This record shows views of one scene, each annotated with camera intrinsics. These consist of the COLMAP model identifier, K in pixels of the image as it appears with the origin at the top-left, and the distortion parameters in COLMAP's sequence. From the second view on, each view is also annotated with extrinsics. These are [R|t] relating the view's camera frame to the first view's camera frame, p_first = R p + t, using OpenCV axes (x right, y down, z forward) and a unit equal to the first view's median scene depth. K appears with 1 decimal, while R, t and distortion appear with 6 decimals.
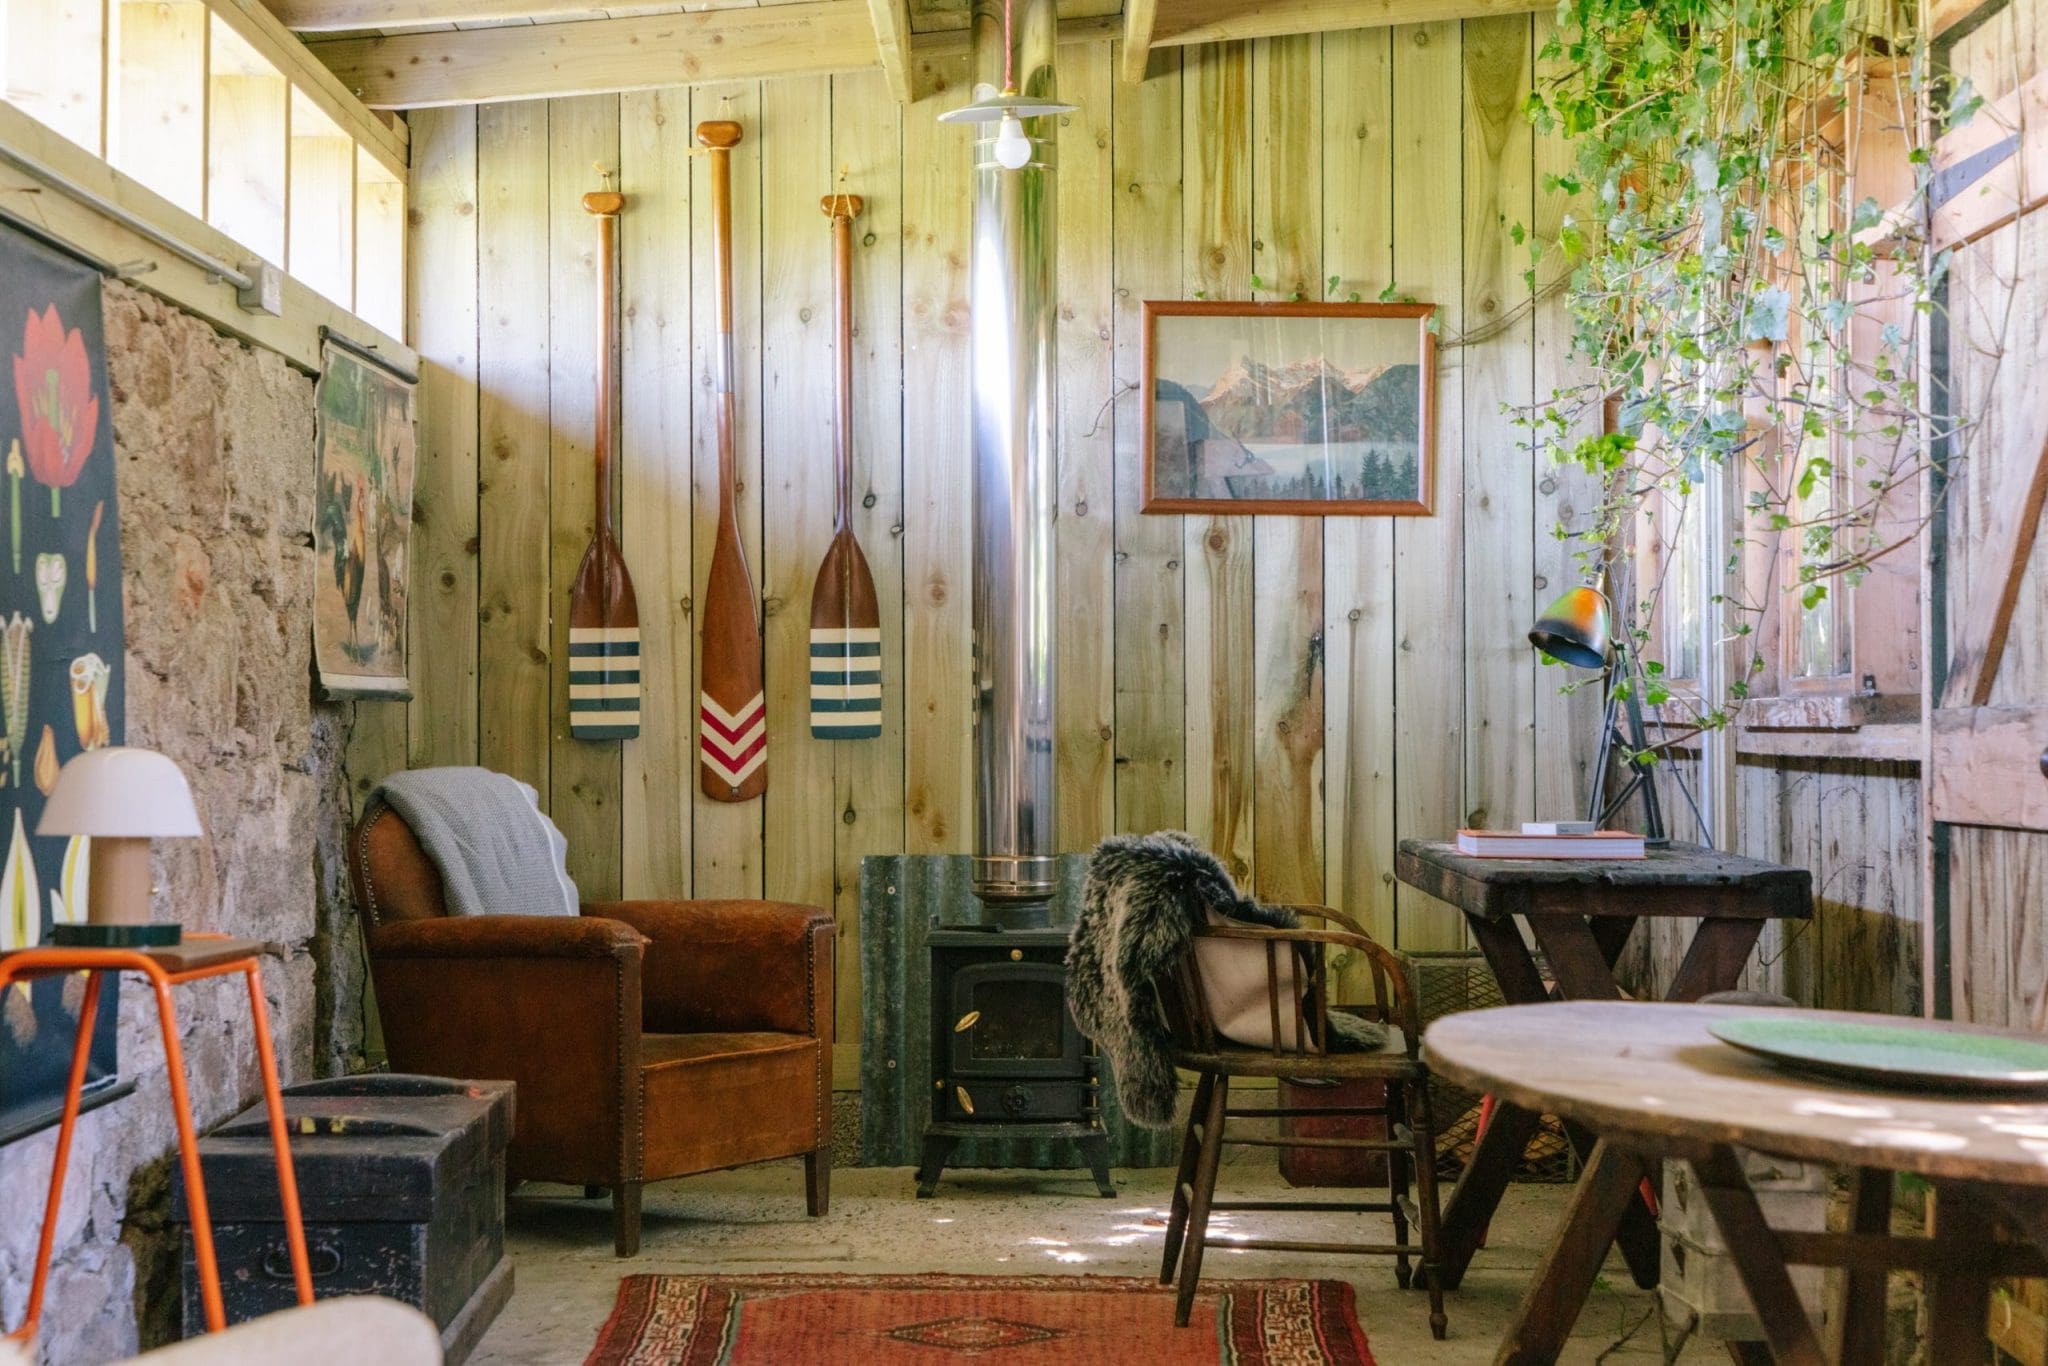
lens RADIAL K [[2855.4, 0, 1054.4], [0, 2855.4, 682.7], [0, 0, 1]] dist [0.081917, 0.000000]
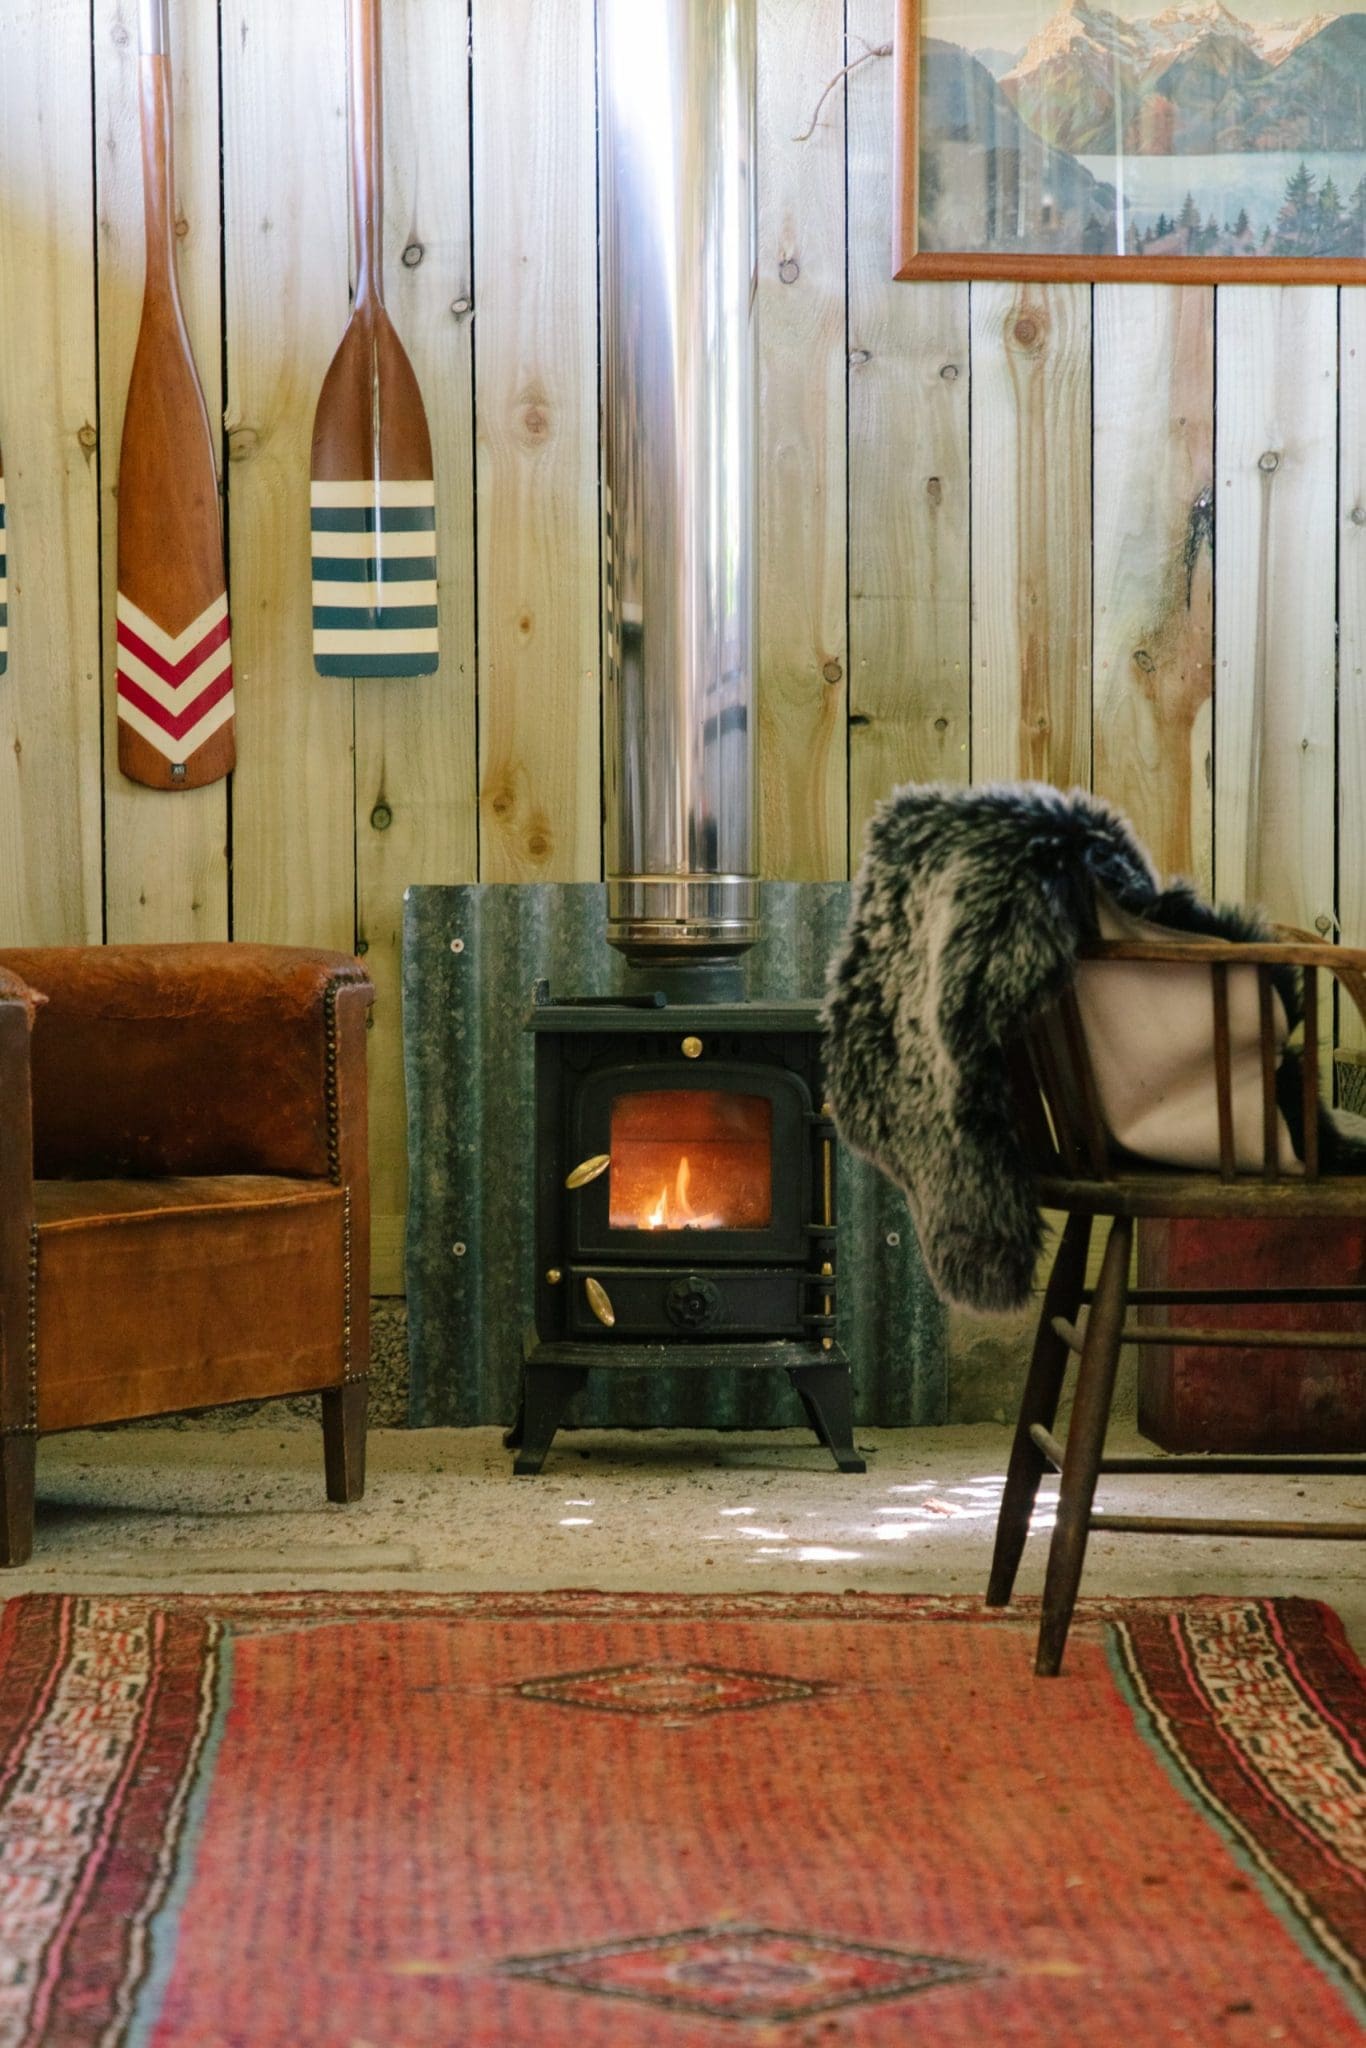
lens RADIAL K [[4487.9, 0, 754.0], [0, 4487.9, 1007.9], [0, 0, 1]] dist [0.088238, 0.000000]
pose [[0.999556, -0.001714, 0.029731, -0.024897], [-0.000064, 0.998217, 0.059689, 0.032299], [-0.029781, -0.059665, 0.997774, 0.108152]]
